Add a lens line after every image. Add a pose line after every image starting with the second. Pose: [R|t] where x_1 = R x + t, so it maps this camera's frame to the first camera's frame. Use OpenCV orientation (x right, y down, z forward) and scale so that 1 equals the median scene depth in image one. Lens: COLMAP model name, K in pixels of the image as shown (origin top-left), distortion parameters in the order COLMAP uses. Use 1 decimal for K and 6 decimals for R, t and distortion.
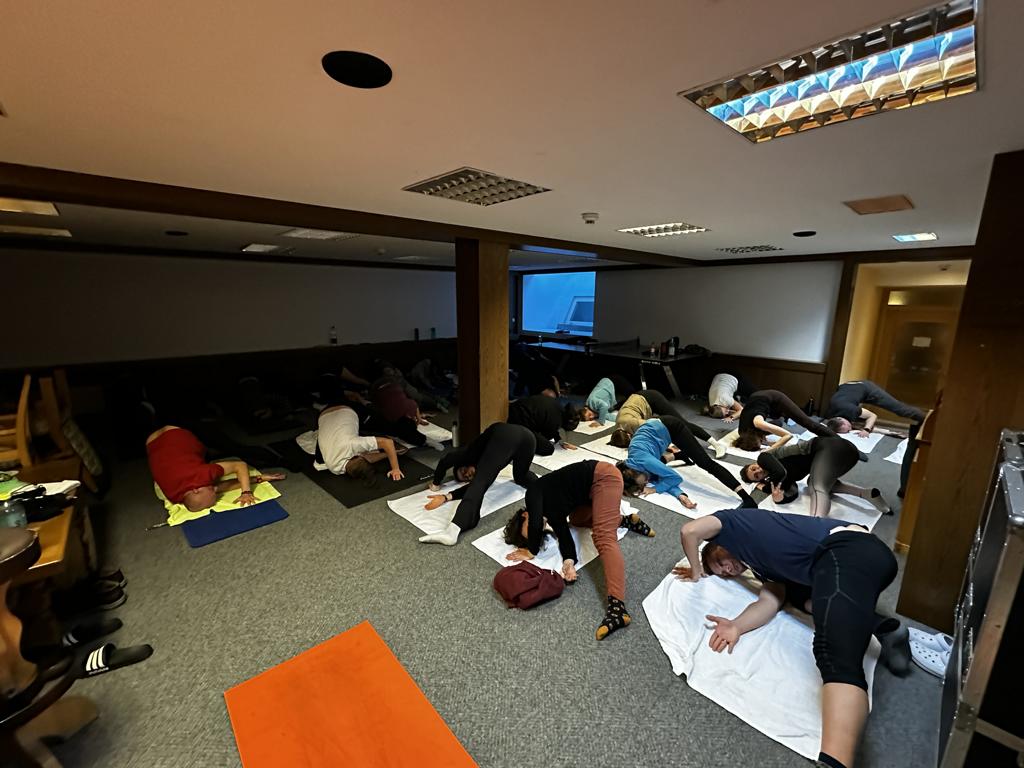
lens RADIAL K [[430.0, 0, 510.1], [0, 430.0, 385.8], [0, 0, 1]] dist [0.006727, -0.001167]
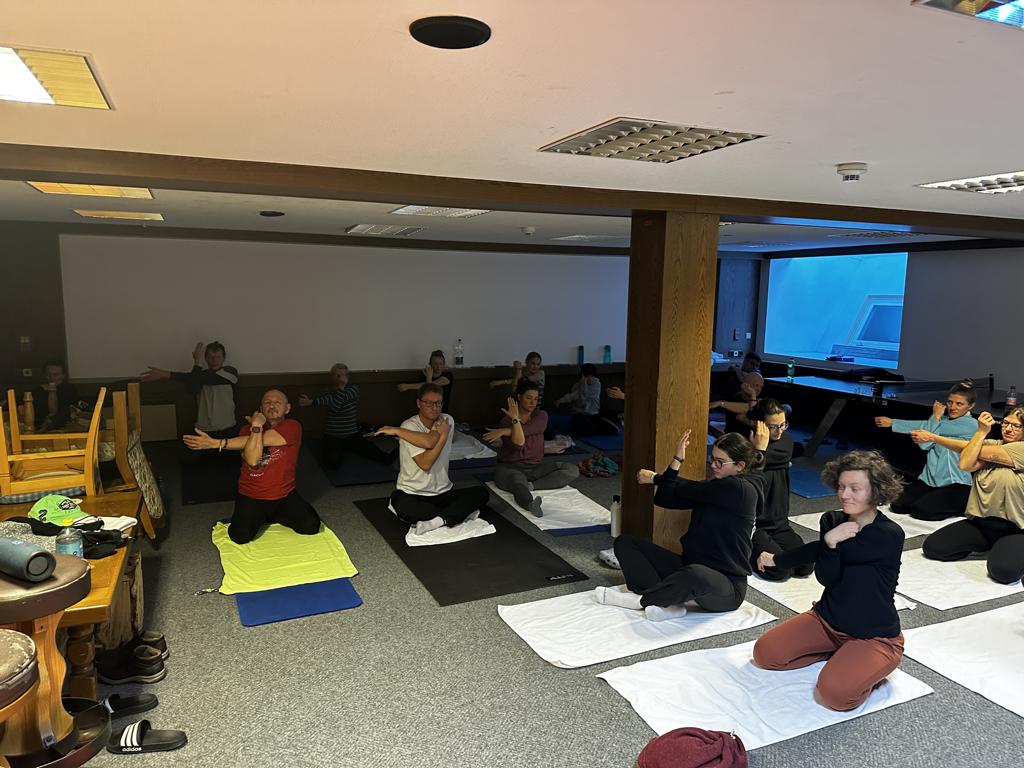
lens RADIAL K [[721.2, 0, 510.2], [0, 721.2, 384.8], [0, 0, 1]] dist [0.040095, -0.042083]
pose [[0.943818, 0.048934, -0.326823, 0.086336], [-0.074175, 0.995111, -0.065213, 0.003191], [0.322034, 0.085791, 0.942833, -0.073462]]
